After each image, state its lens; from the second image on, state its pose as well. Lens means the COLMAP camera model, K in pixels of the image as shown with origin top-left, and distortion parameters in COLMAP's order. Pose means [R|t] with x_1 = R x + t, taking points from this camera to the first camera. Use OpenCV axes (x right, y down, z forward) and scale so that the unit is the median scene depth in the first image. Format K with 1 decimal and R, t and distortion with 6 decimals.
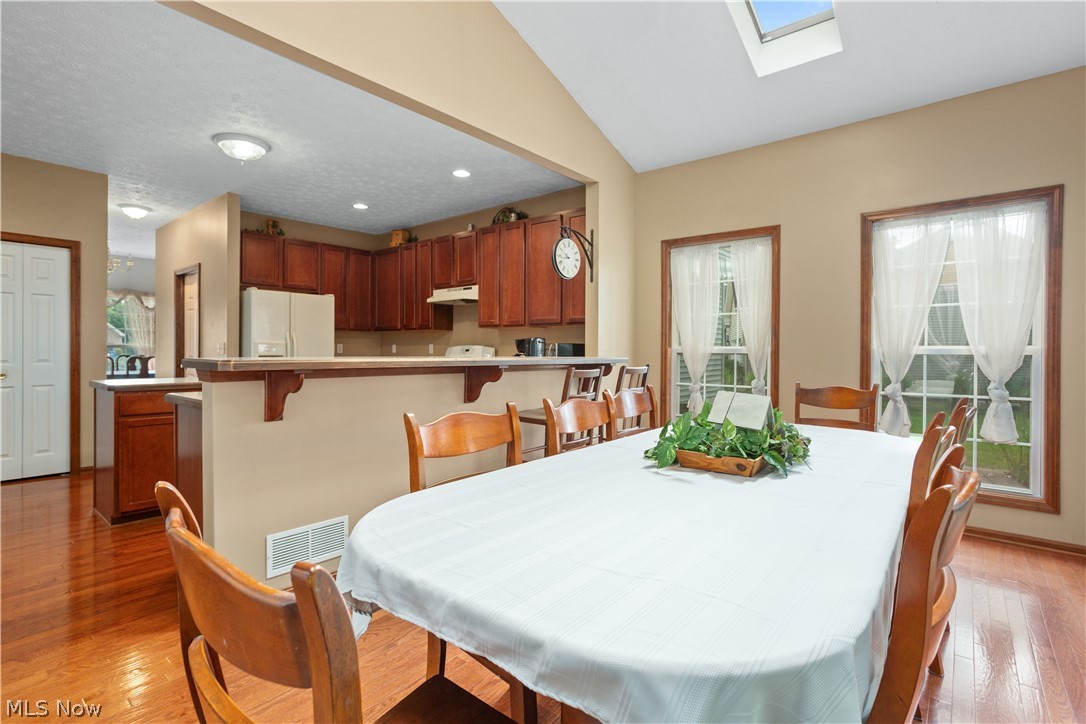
lens RADIAL K [[526.0, 0, 549.6], [0, 526.0, 353.3], [0, 0, 1]] dist [-0.030789, 0.007084]
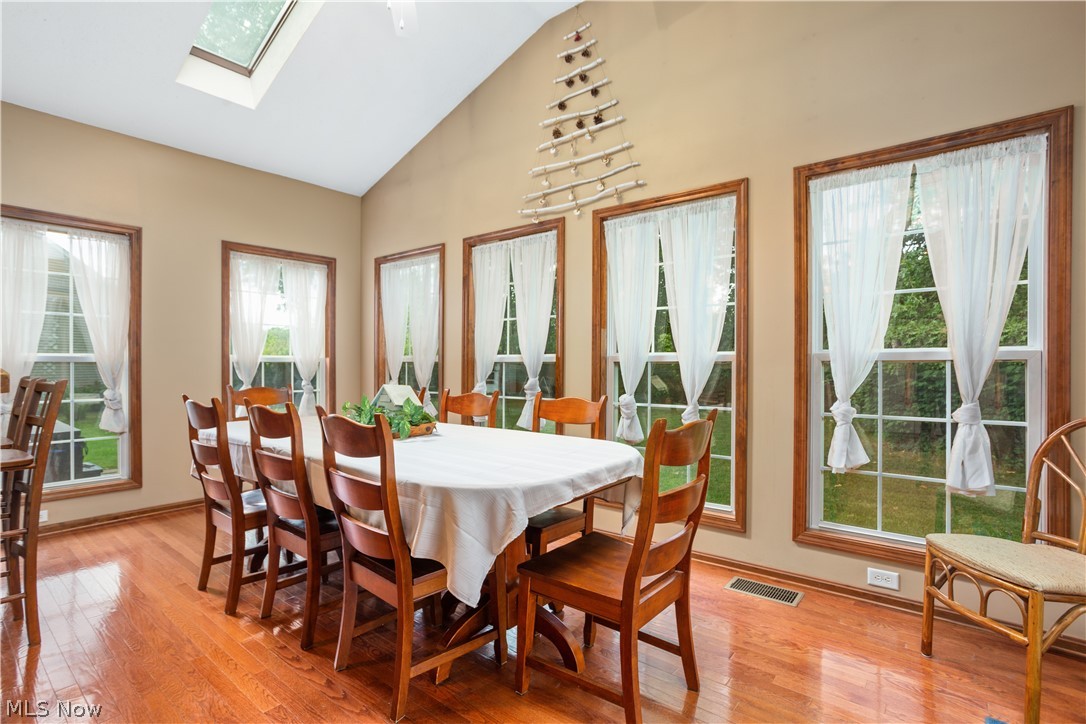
lens RADIAL K [[526.0, 0, 540.6], [0, 526.0, 364.9], [0, 0, 1]] dist [-0.030789, 0.007084]
pose [[-0.011501, -0.005272, 0.999920, -0.364681], [0.008109, 0.999953, 0.005366, 0.004849], [-0.999901, 0.008170, -0.011458, 0.198939]]
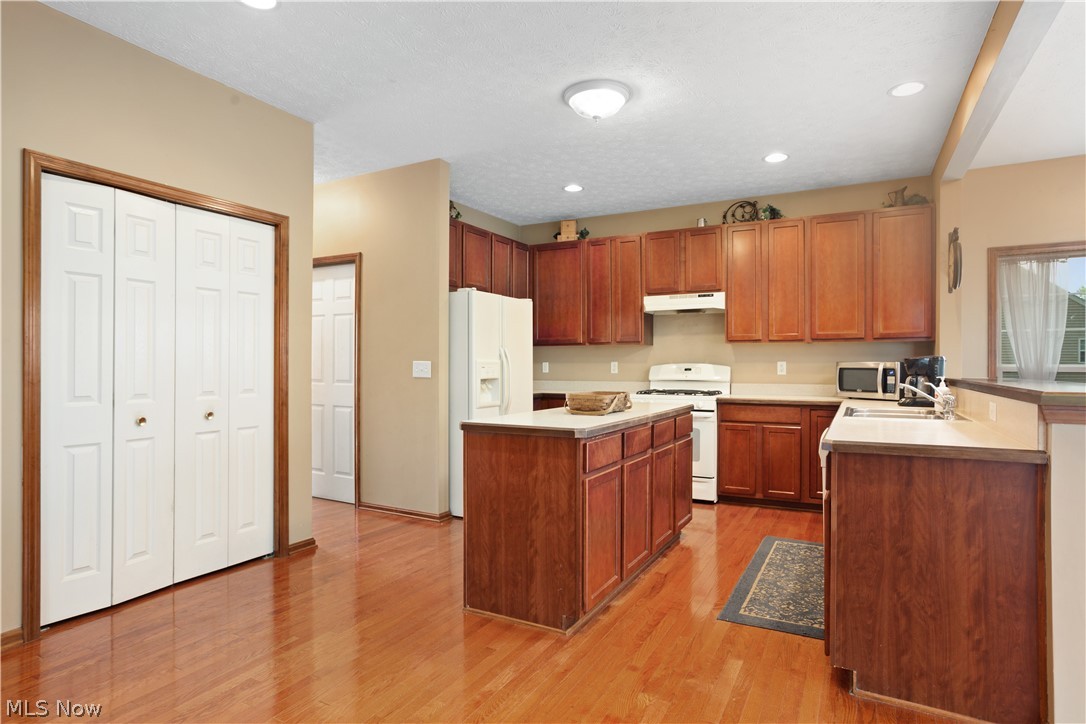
lens RADIAL K [[601.8, 0, 551.5], [0, 601.8, 366.2], [0, 0, 1]] dist [-0.026119, 0.010969]
pose [[0.979231, -0.005000, 0.202686, -0.602690], [0.005631, 0.999981, -0.002538, -0.010646], [-0.202670, 0.003626, 0.979240, 0.123351]]
